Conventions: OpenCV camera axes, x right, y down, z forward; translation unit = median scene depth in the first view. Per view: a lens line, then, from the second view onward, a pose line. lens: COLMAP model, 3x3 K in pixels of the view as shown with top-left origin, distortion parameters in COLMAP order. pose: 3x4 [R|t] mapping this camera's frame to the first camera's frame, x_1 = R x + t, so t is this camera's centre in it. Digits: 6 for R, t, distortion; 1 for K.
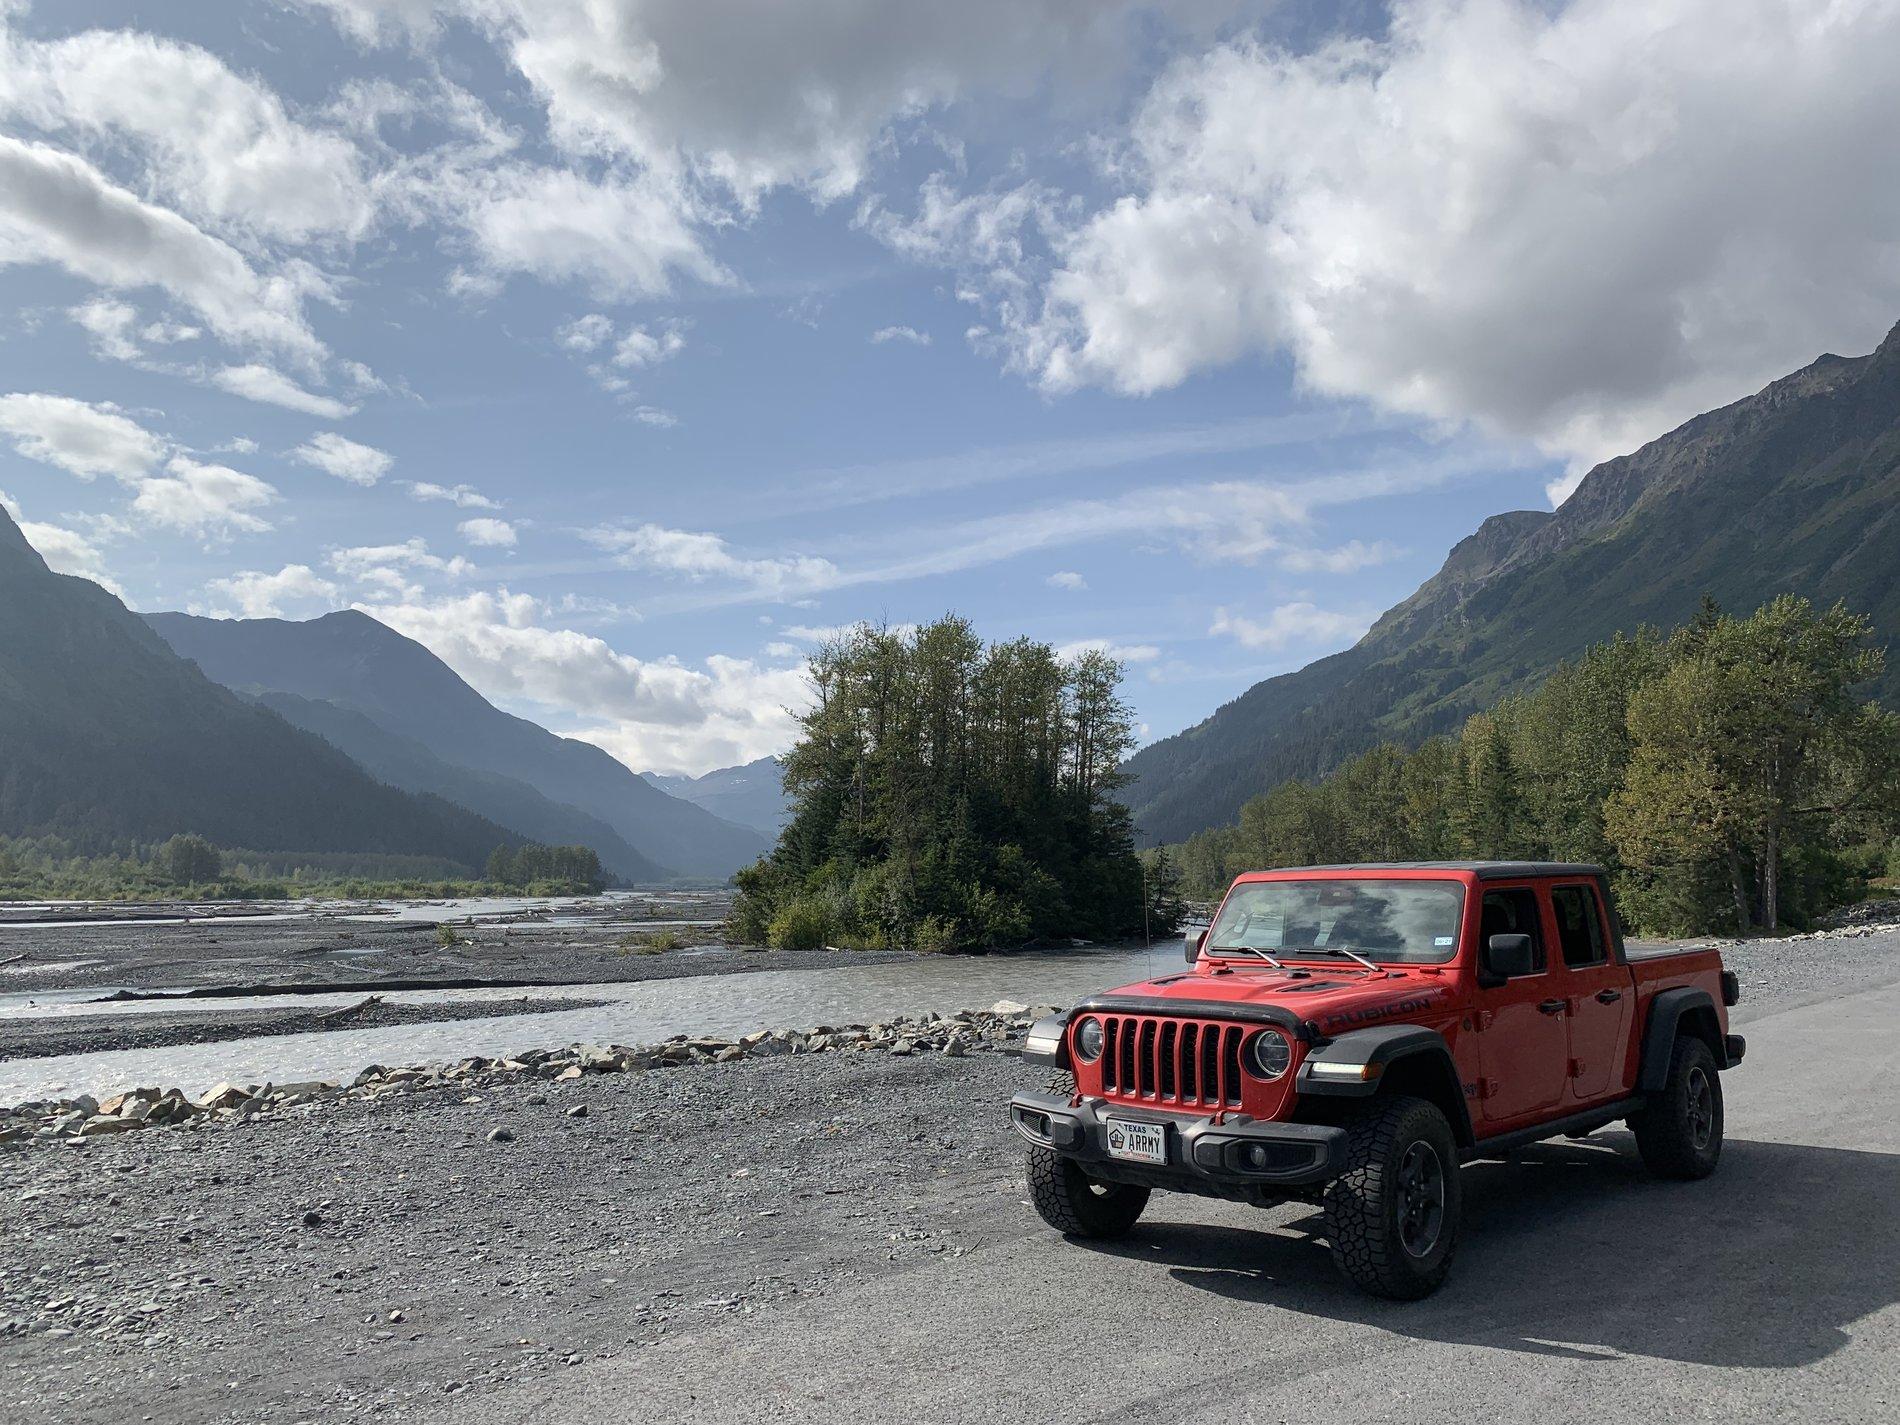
lens RADIAL K [[1452.1, 0, 950.0], [0, 1452.1, 712.5], [0, 0, 1]] dist [0.077533, -0.143747]
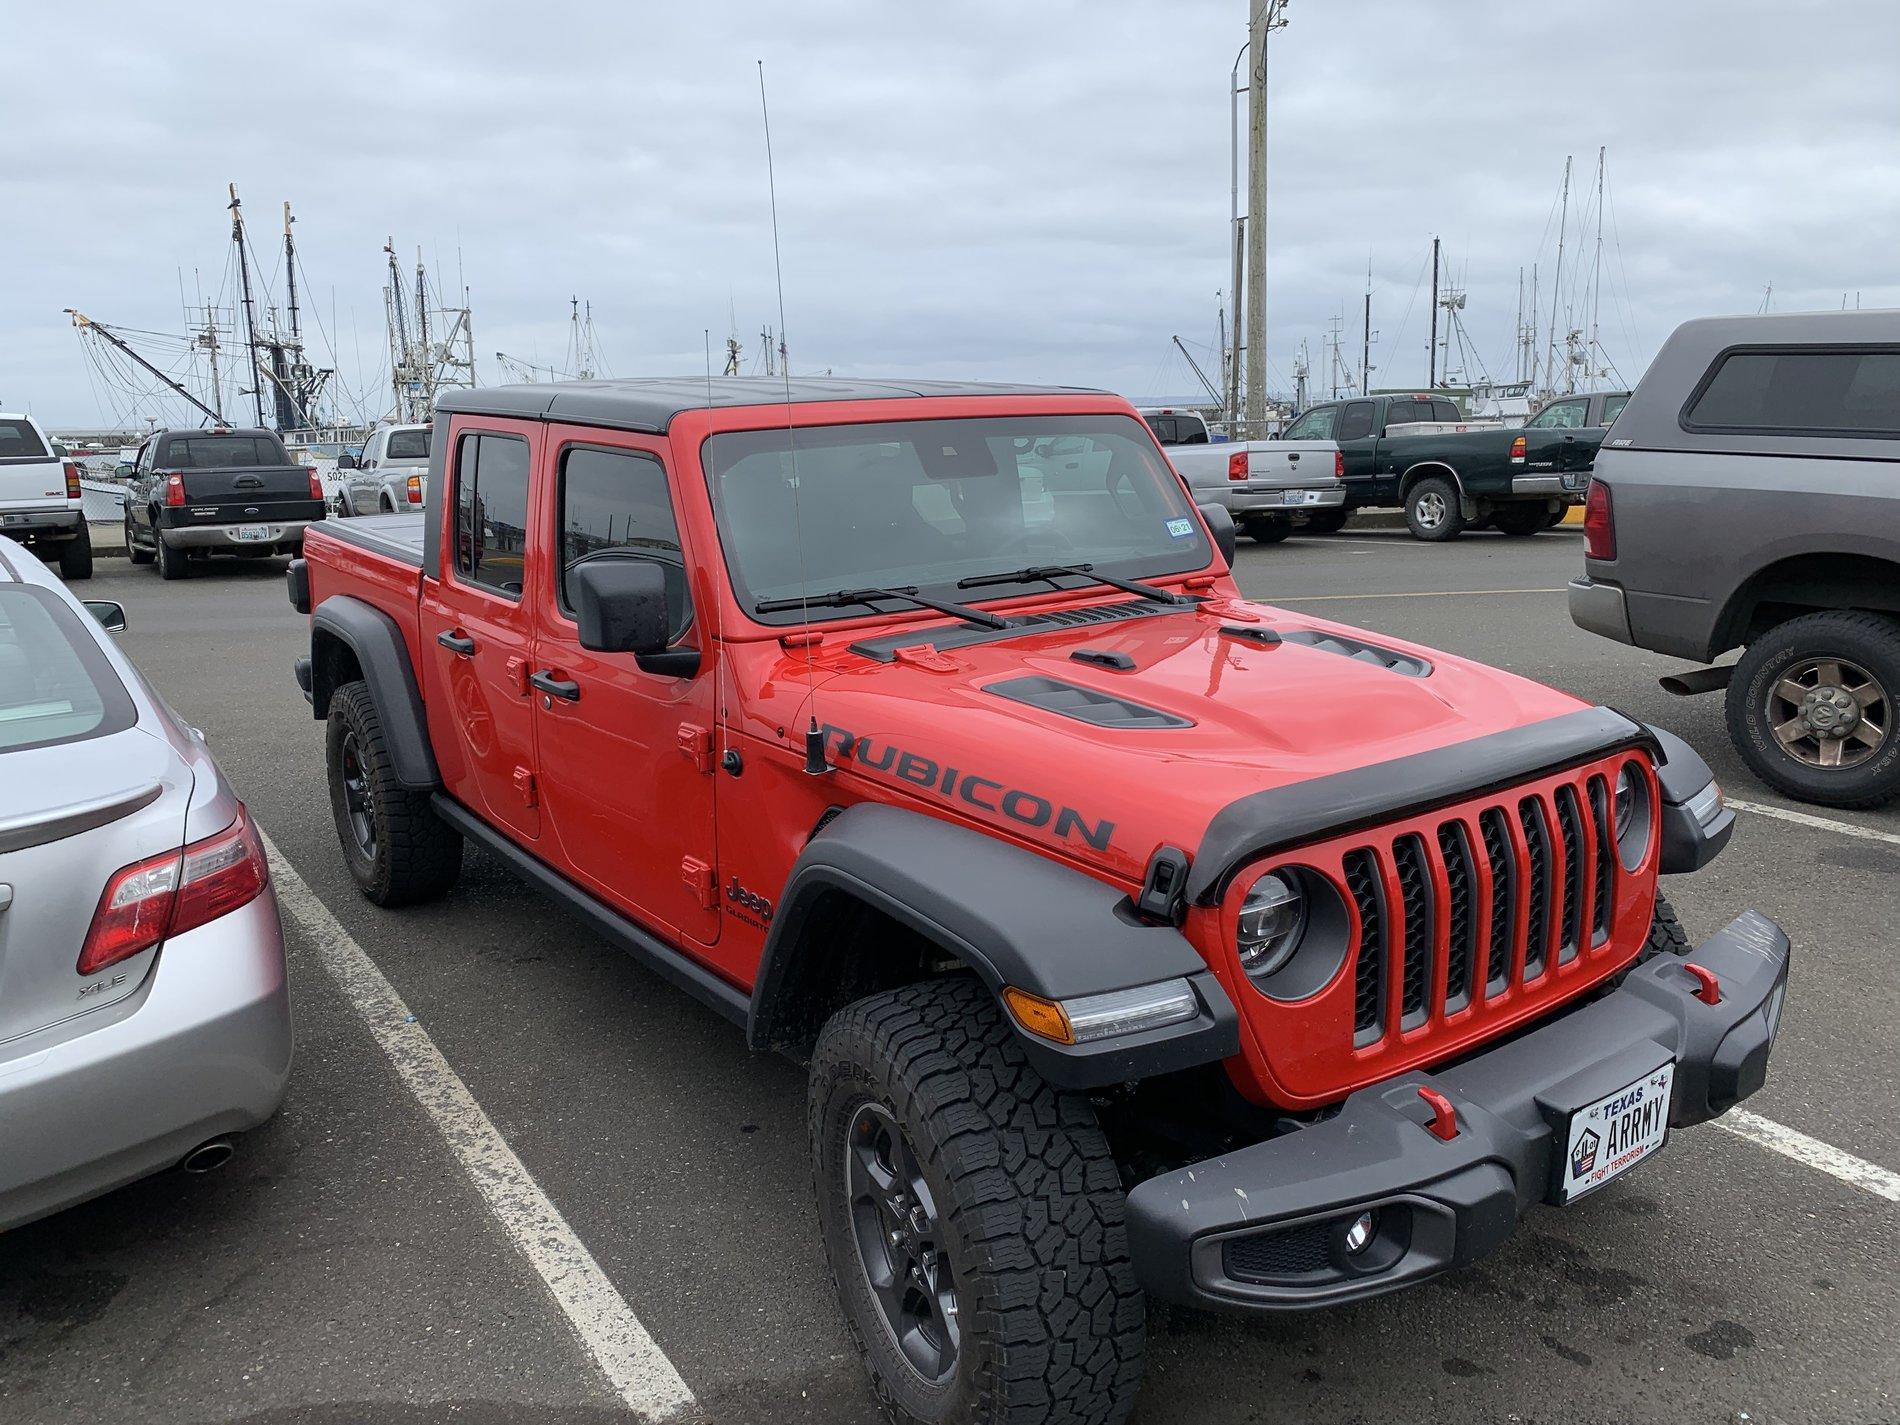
lens RADIAL K [[1452.1, 0, 950.0], [0, 1452.1, 712.5], [0, 0, 1]] dist [0.077533, -0.143747]
pose [[0.180160, -0.225568, 0.957425, -0.246131], [-0.097926, 0.964402, 0.245638, 0.110739], [-0.978751, -0.138011, 0.151658, 1.126620]]
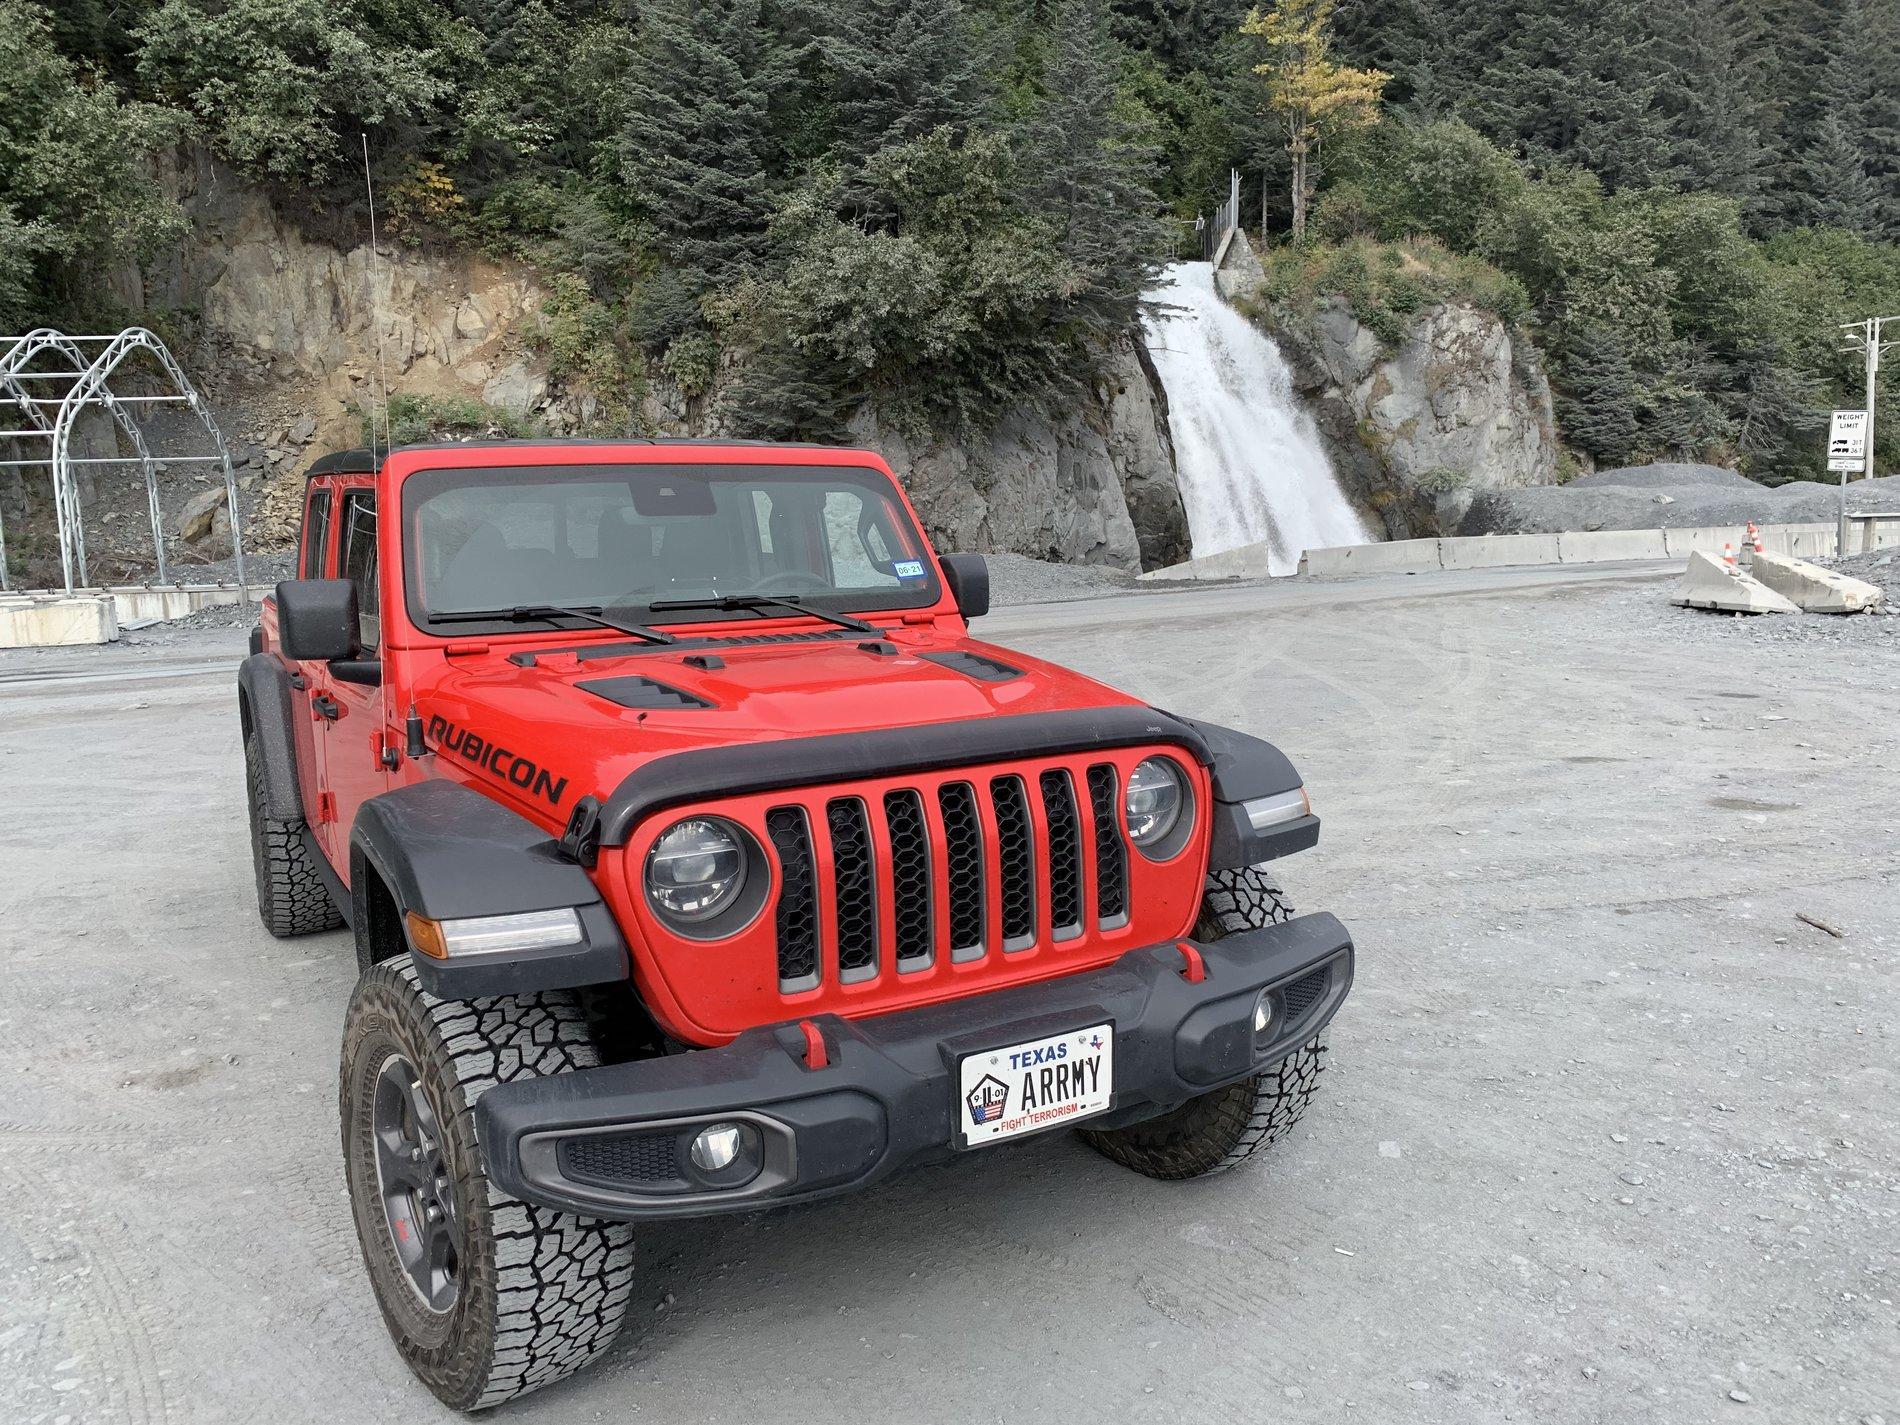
lens RADIAL K [[1452.1, 0, 950.0], [0, 1452.1, 712.5], [0, 0, 1]] dist [0.077533, -0.143747]
pose [[0.301363, -0.135781, 0.943792, -0.241731], [-0.089016, 0.981480, 0.169627, 0.128042], [-0.949345, -0.135132, 0.283695, 0.922538]]
